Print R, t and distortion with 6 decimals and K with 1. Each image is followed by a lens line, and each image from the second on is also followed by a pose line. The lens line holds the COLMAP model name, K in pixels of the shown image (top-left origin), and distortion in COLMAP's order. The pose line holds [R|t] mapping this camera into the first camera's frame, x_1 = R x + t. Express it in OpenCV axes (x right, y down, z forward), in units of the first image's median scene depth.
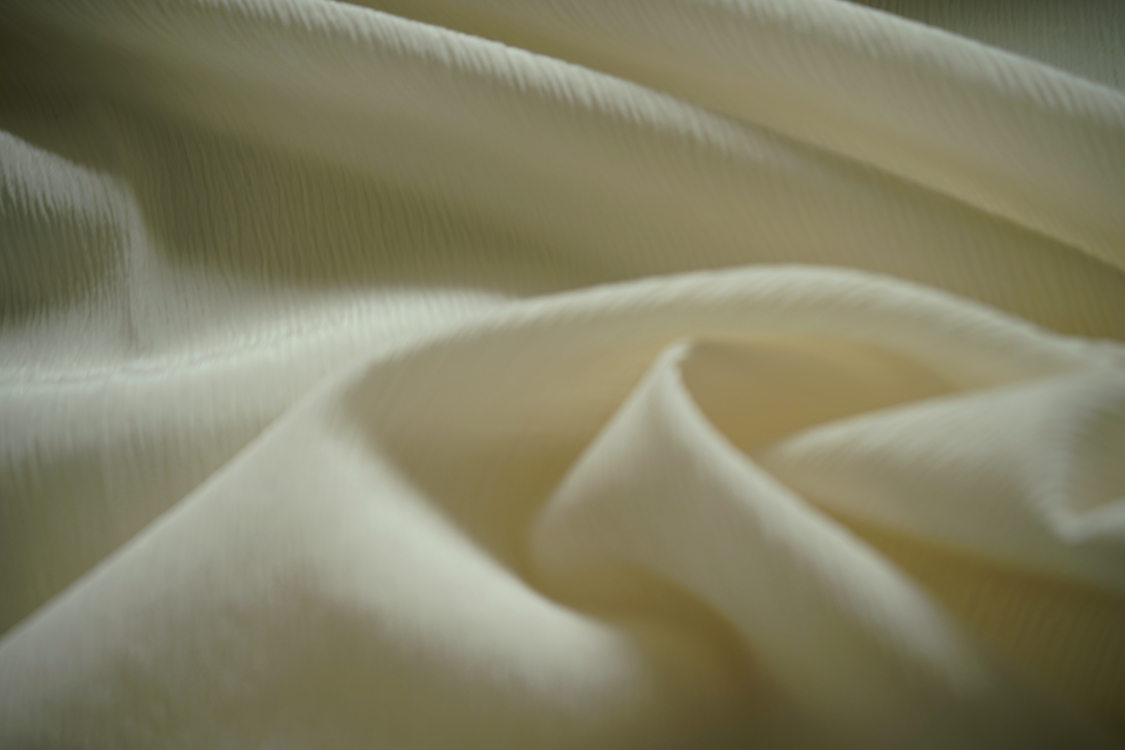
lens RADIAL K [[1545.2, 0, 562.5], [0, 1545.2, 375.0], [0, 0, 1]] dist [-0.017828, 0.063286]
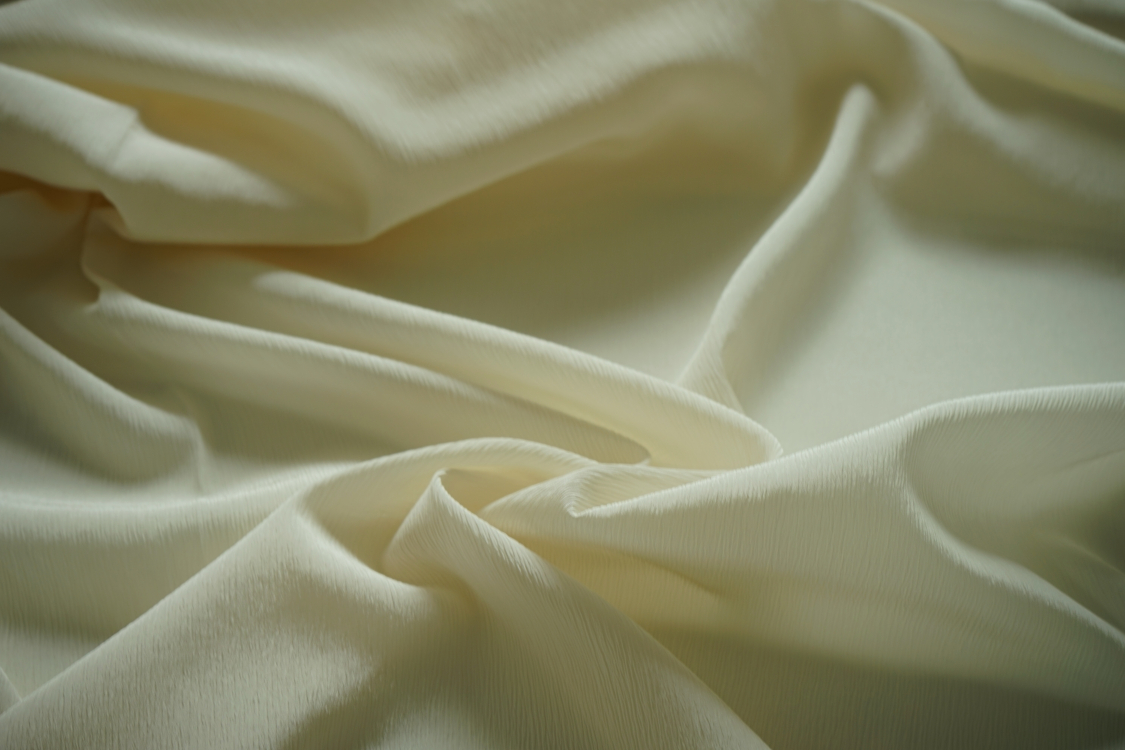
lens RADIAL K [[1545.2, 0, 562.5], [0, 1545.2, 375.0], [0, 0, 1]] dist [-0.017828, 0.063286]
pose [[0.995654, -0.024255, 0.089917, 0.045358], [0.042350, 0.977808, -0.205176, 0.326317], [-0.082945, 0.208092, 0.974586, -1.367089]]
